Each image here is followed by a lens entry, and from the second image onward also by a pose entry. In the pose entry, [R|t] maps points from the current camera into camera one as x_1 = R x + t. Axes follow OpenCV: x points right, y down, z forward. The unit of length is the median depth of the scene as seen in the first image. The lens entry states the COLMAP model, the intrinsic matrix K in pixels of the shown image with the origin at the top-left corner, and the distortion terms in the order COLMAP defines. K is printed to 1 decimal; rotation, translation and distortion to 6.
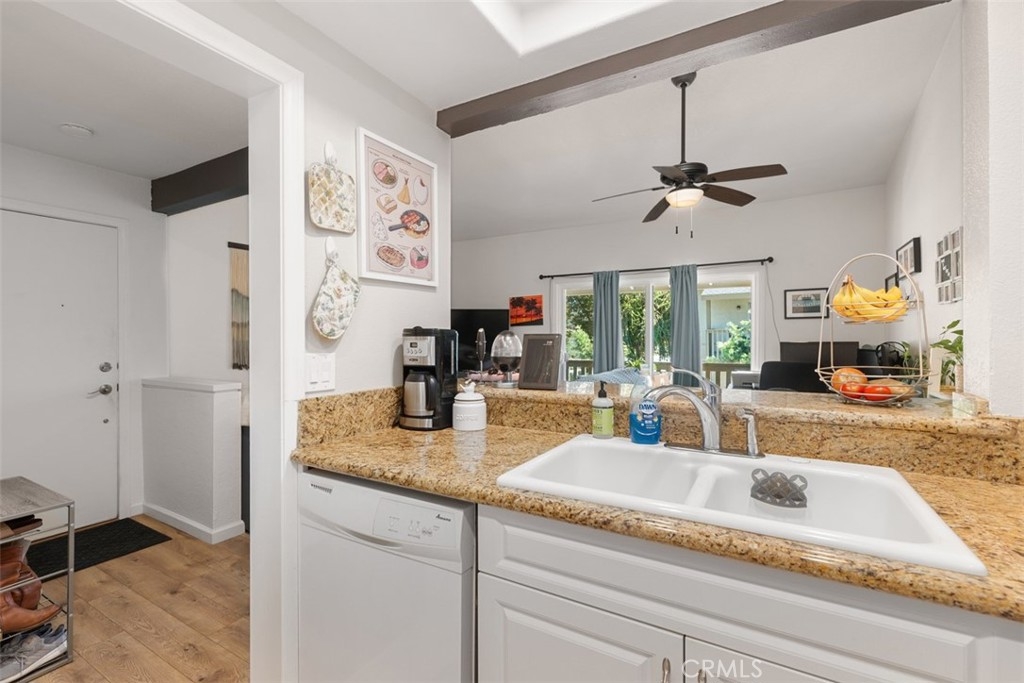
lens RADIAL K [[449.5, 0, 508.2], [0, 449.5, 336.6], [0, 0, 1]] dist [0.000185, 0.000540]
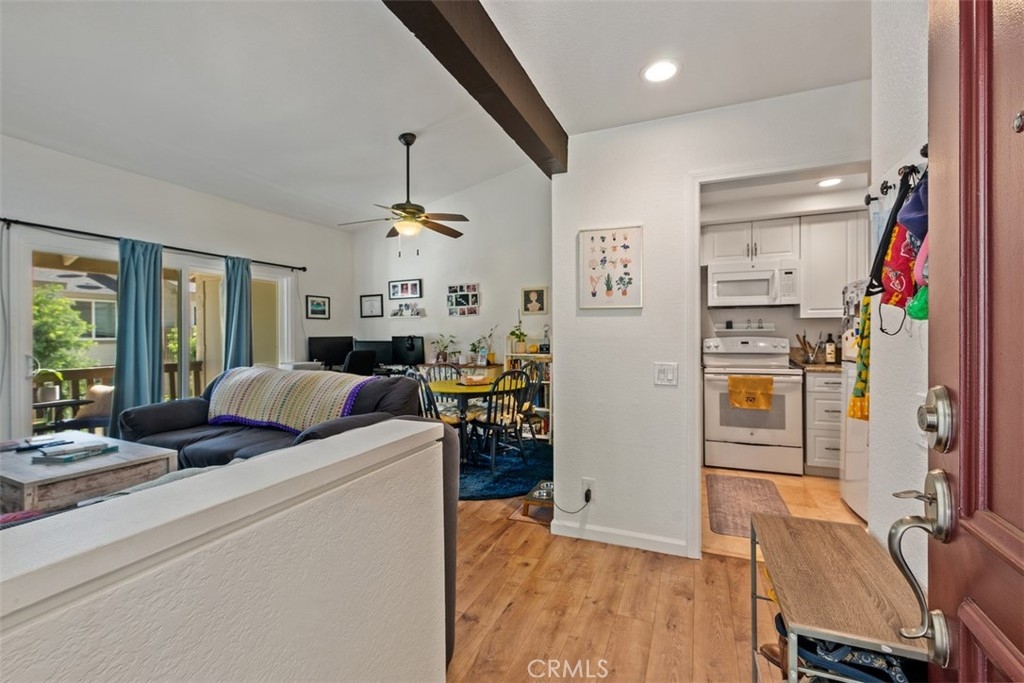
lens RADIAL K [[449.5, 0, 509.2], [0, 449.5, 335.0], [0, 0, 1]] dist [0.000185, 0.000540]
pose [[-0.128161, 0.003525, 0.991747, -1.974621], [0.006100, 0.999978, -0.002766, 0.037240], [-0.991735, 0.005695, -0.128180, 1.757169]]
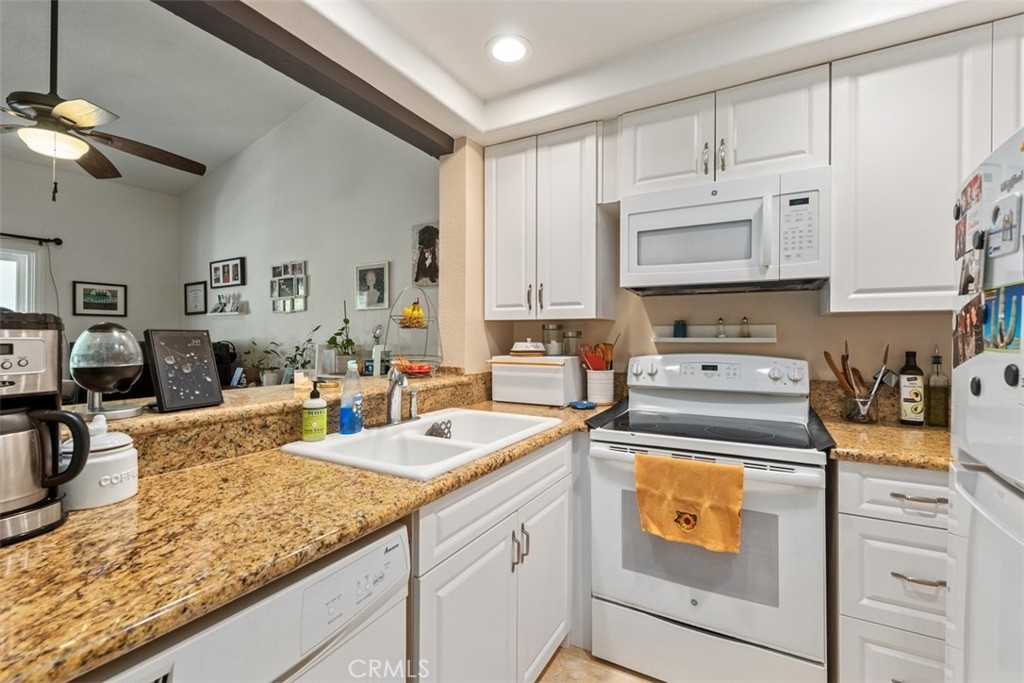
lens RADIAL K [[449.5, 0, 509.8], [0, 449.5, 333.9], [0, 0, 1]] dist [0.000185, 0.000540]
pose [[-0.010765, 0.011117, 0.999880, -0.689728], [-0.003414, 0.999932, -0.011155, 0.006993], [-0.999936, -0.003533, -0.010726, 0.545918]]
